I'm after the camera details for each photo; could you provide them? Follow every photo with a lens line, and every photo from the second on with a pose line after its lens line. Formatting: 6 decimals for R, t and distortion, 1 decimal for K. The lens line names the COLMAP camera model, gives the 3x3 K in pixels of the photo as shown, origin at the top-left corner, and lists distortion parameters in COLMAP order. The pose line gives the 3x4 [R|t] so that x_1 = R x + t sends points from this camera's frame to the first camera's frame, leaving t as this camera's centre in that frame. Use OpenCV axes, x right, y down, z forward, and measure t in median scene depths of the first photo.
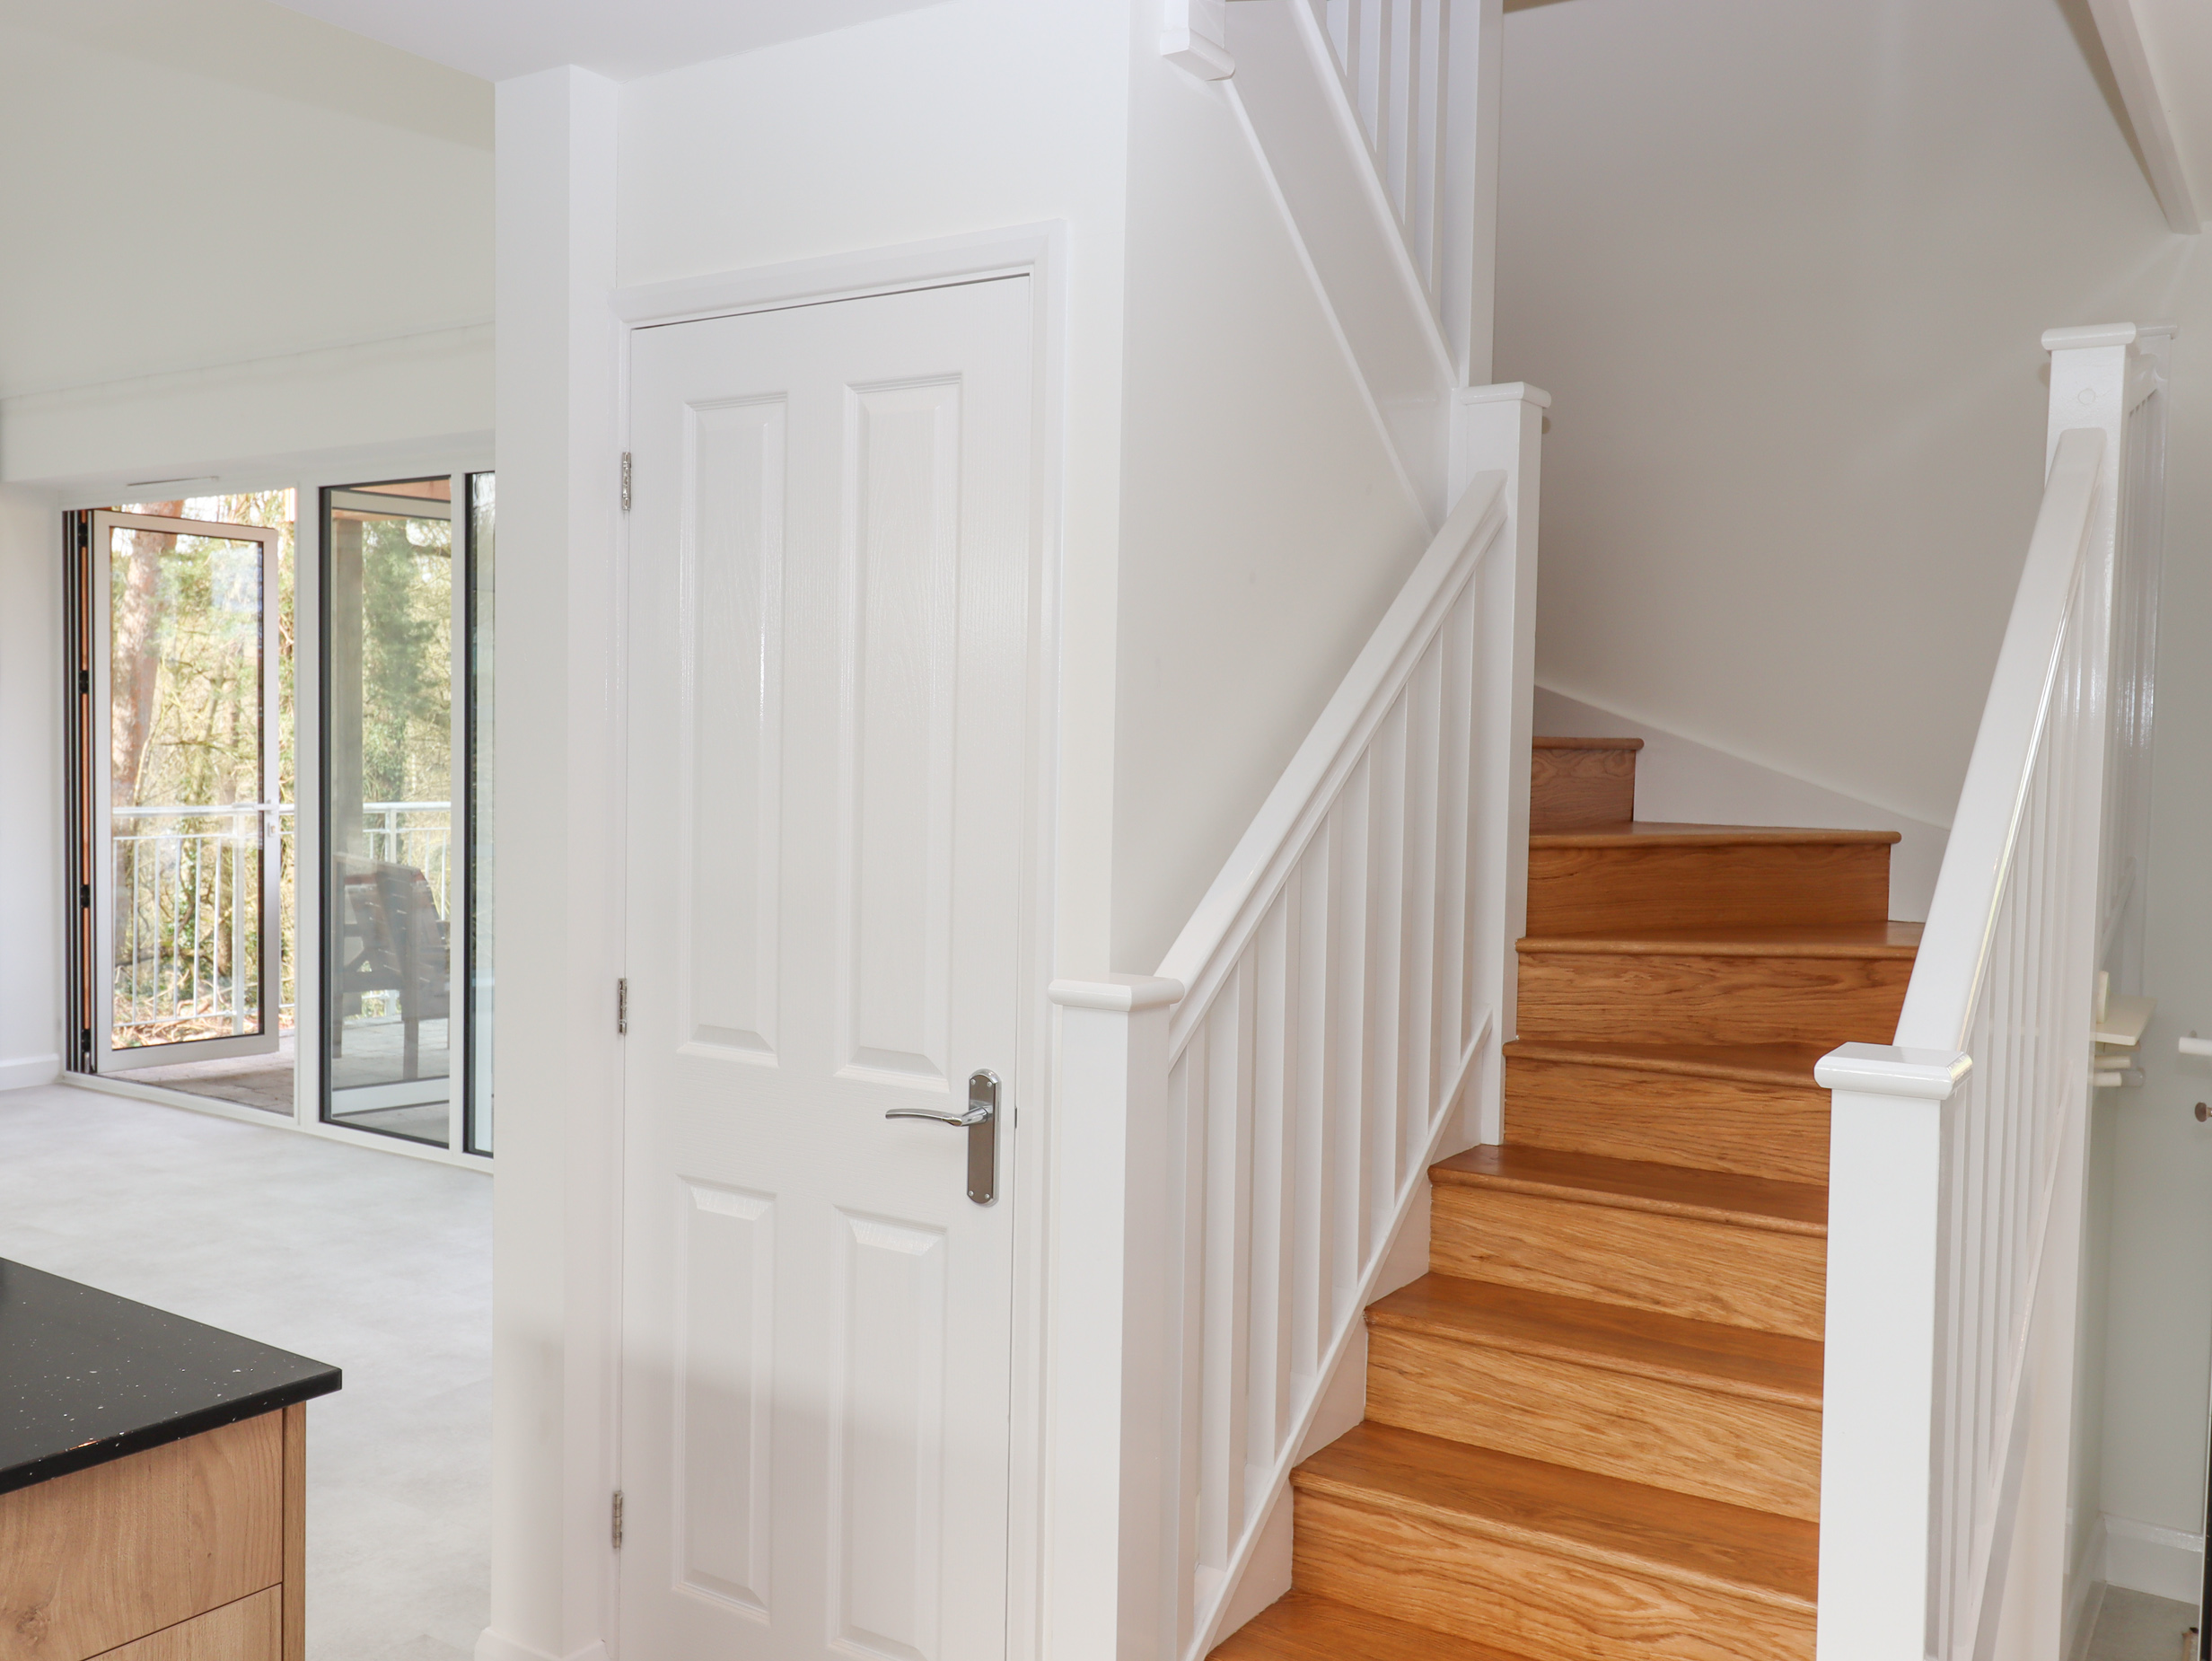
lens RADIAL K [[1908.8, 0, 1105.1], [0, 1908.8, 830.5], [0, 0, 1]] dist [0.002583, 0.000086]
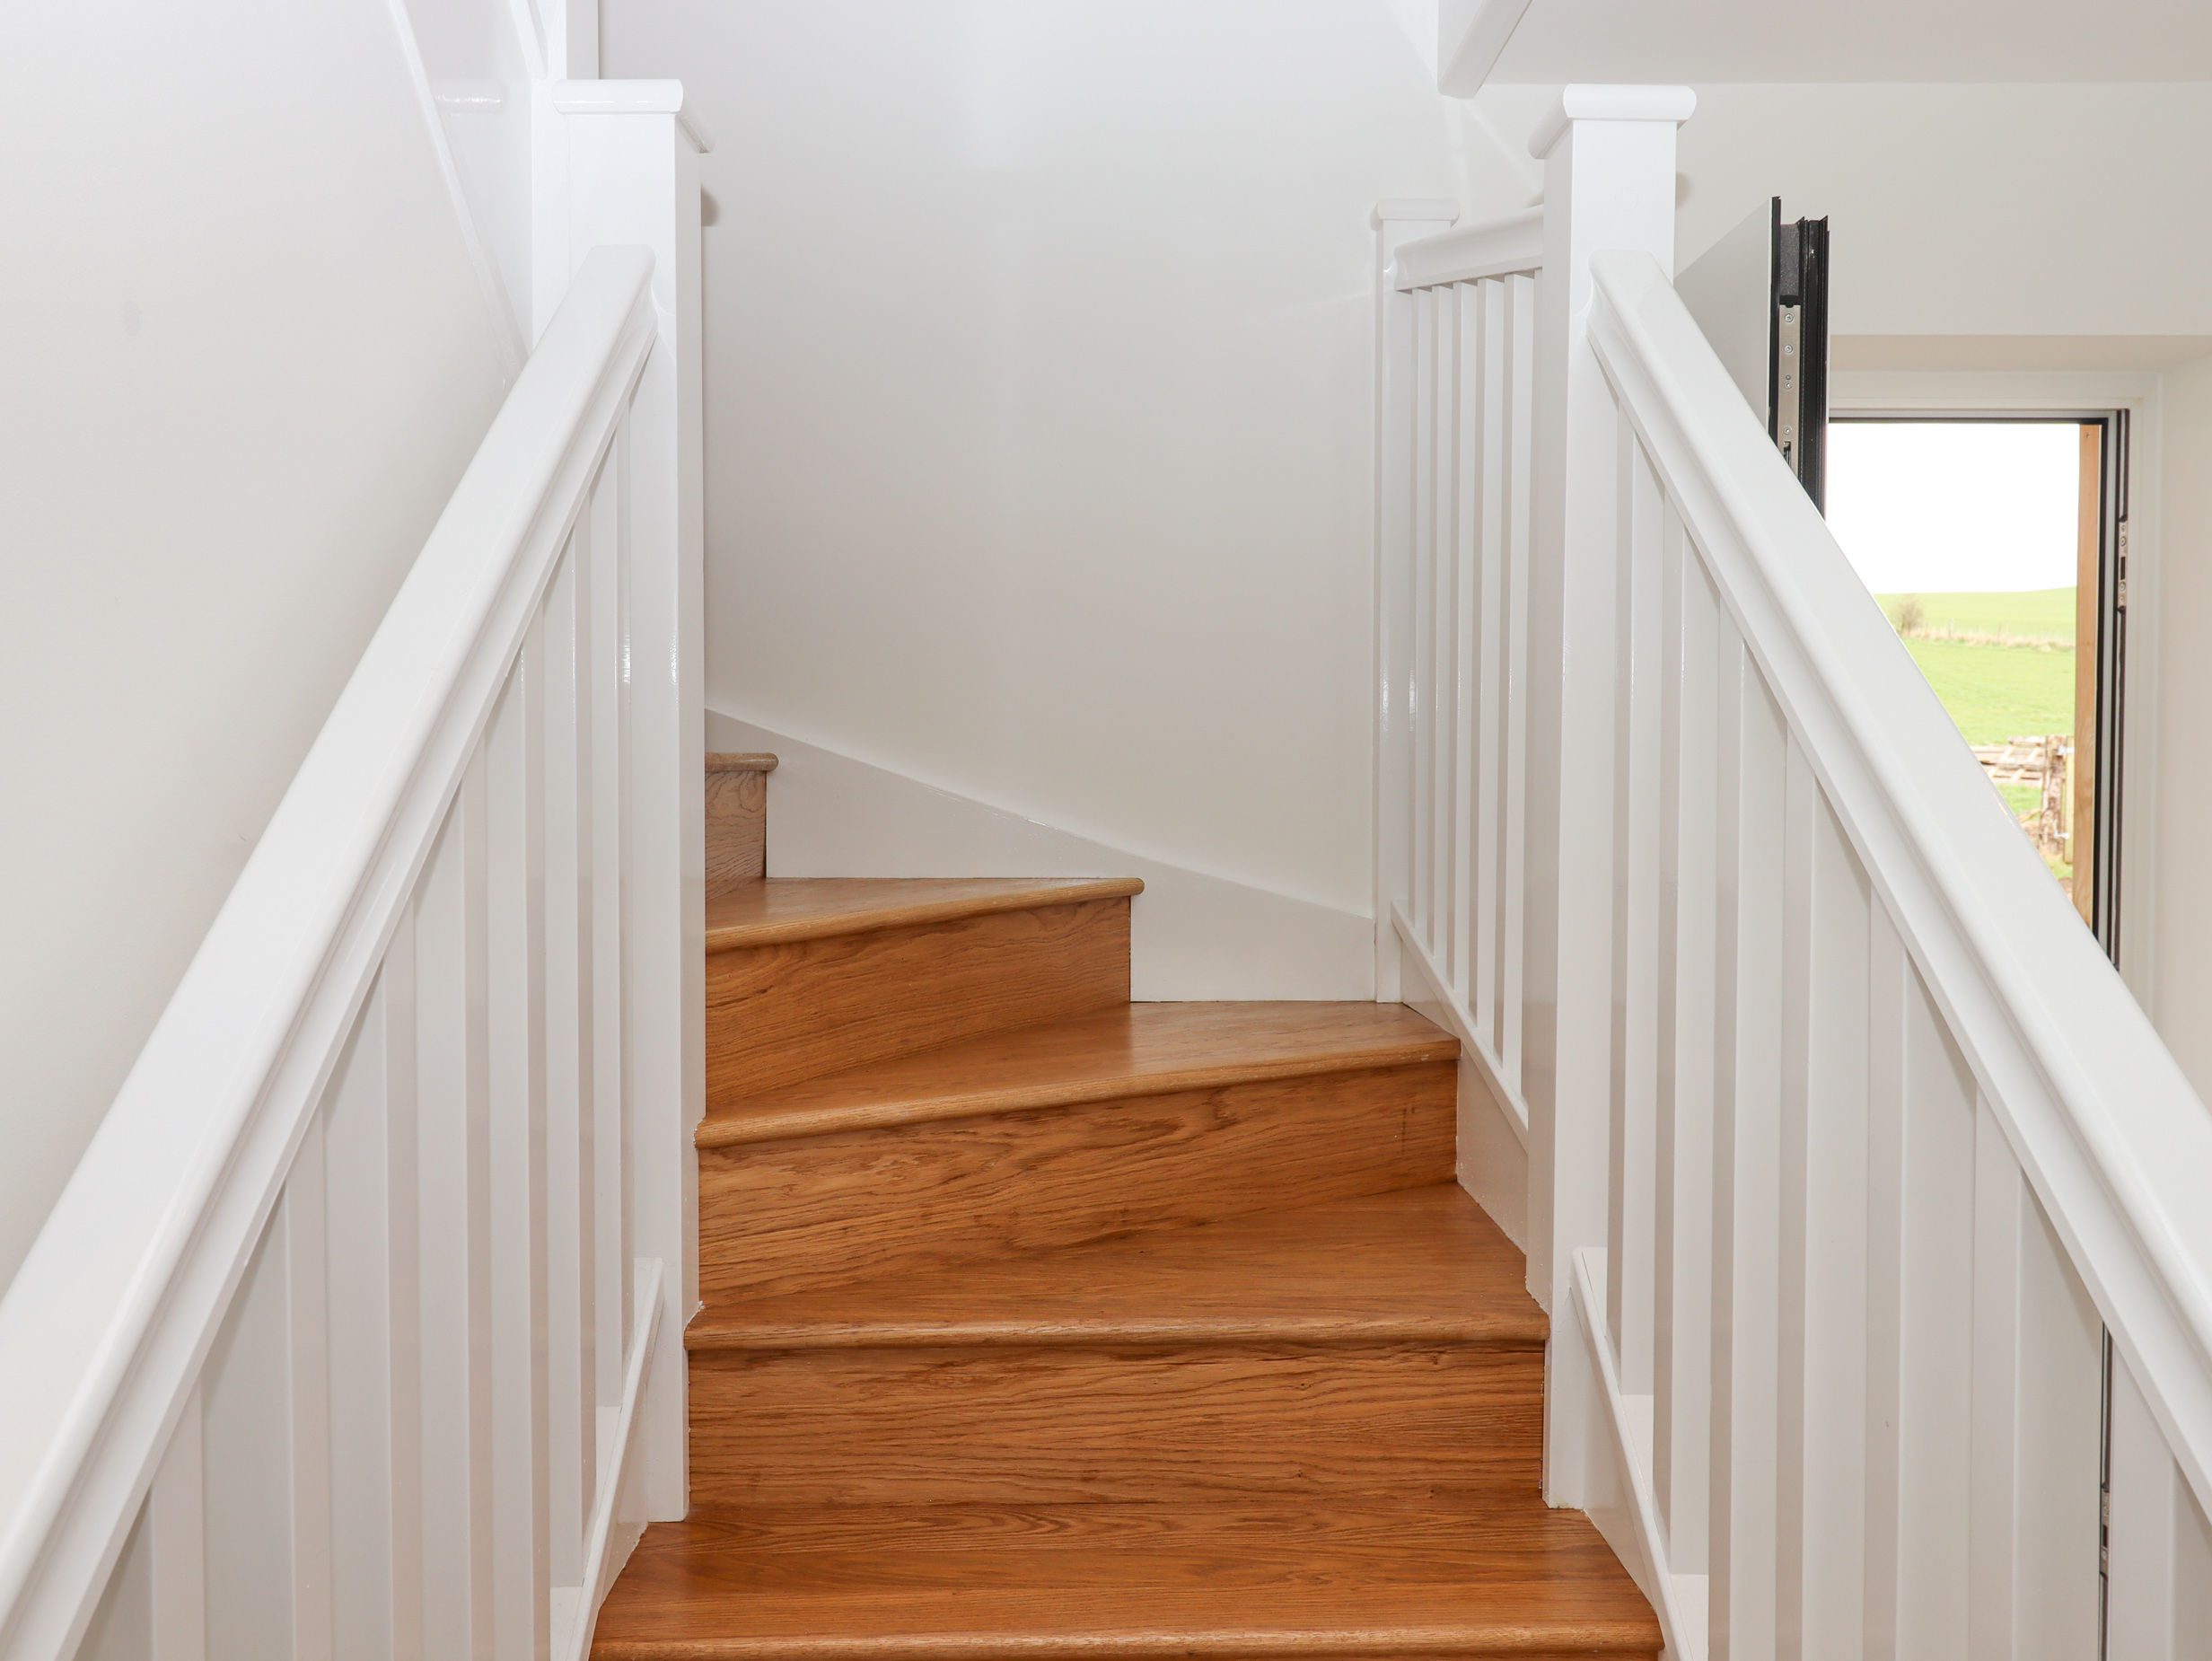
lens RADIAL K [[1748.7, 0, 1106.7], [0, 1748.7, 834.8], [0, 0, 1]] dist [-0.010527, -0.026142]
pose [[0.820818, -0.036247, 0.570039, 0.033115], [0.039313, 0.999203, 0.006927, -0.023886], [-0.569836, 0.016724, 0.821588, 0.527255]]
